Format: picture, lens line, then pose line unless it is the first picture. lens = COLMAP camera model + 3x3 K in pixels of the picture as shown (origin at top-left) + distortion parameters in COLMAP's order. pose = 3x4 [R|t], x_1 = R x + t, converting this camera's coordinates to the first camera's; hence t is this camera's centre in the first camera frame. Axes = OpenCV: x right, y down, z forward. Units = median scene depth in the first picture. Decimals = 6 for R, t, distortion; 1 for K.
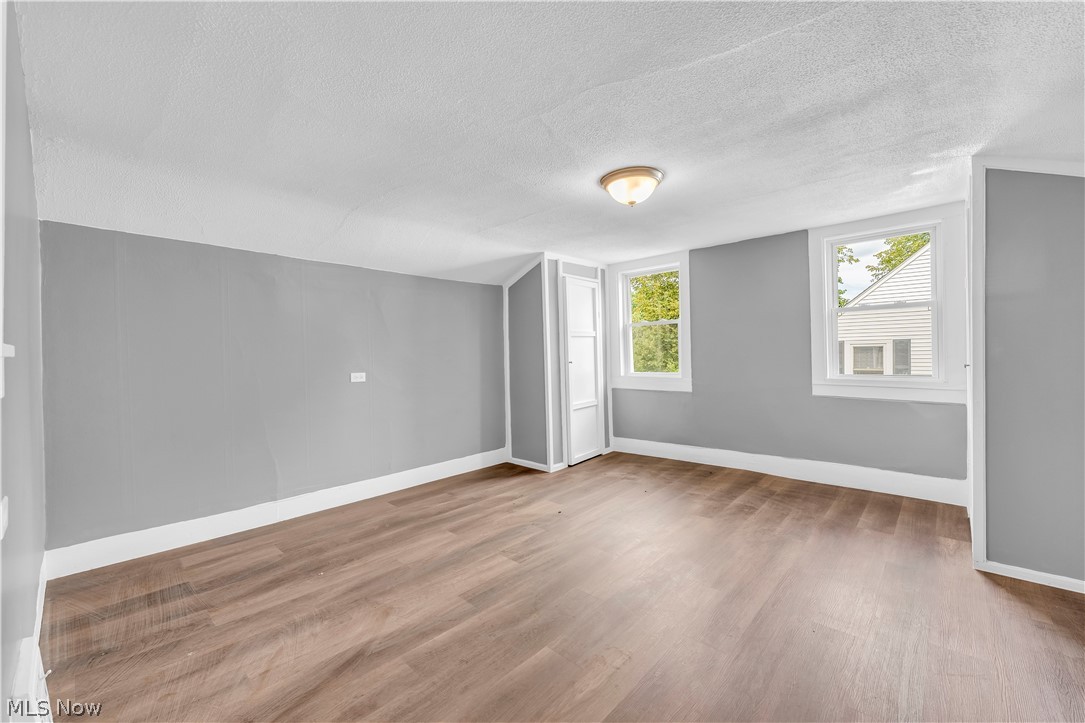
lens RADIAL K [[431.8, 0, 542.5], [0, 431.8, 361.5], [0, 0, 1]] dist [-0.000857, -0.000048]
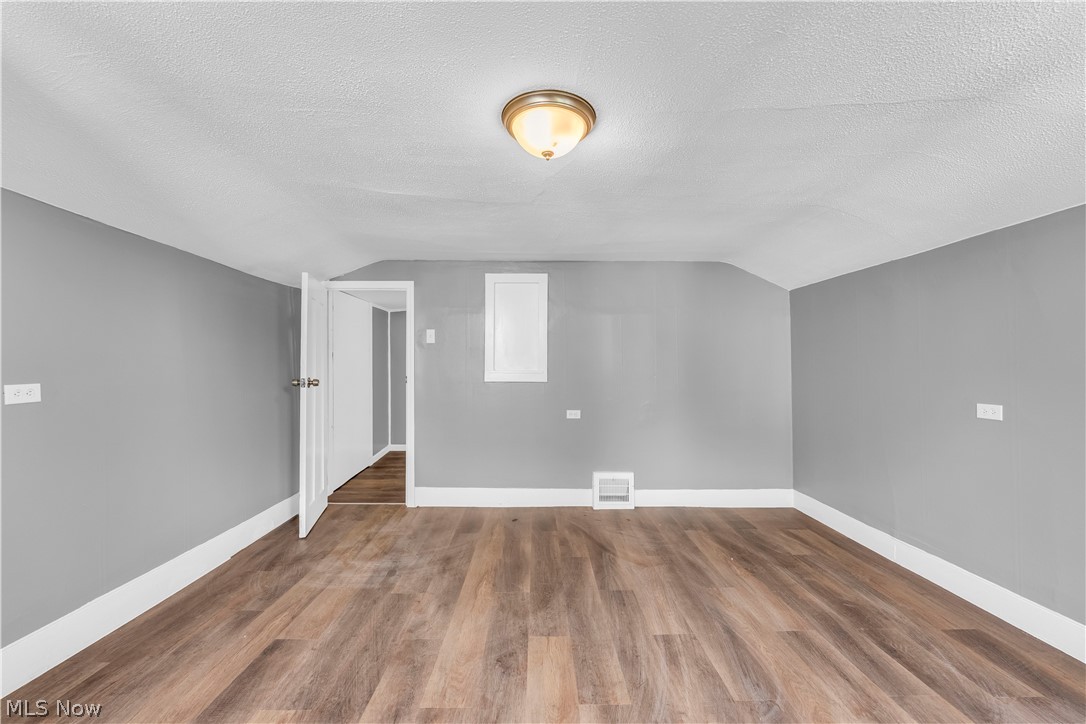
lens RADIAL K [[441.8, 0, 540.9], [0, 441.8, 368.9], [0, 0, 1]] dist [0.000087, 0.000046]
pose [[-0.726692, 0.009727, -0.686895, 0.680251], [-0.001014, 0.999883, 0.015232, -0.046721], [0.686963, 0.011766, -0.726597, 1.479310]]
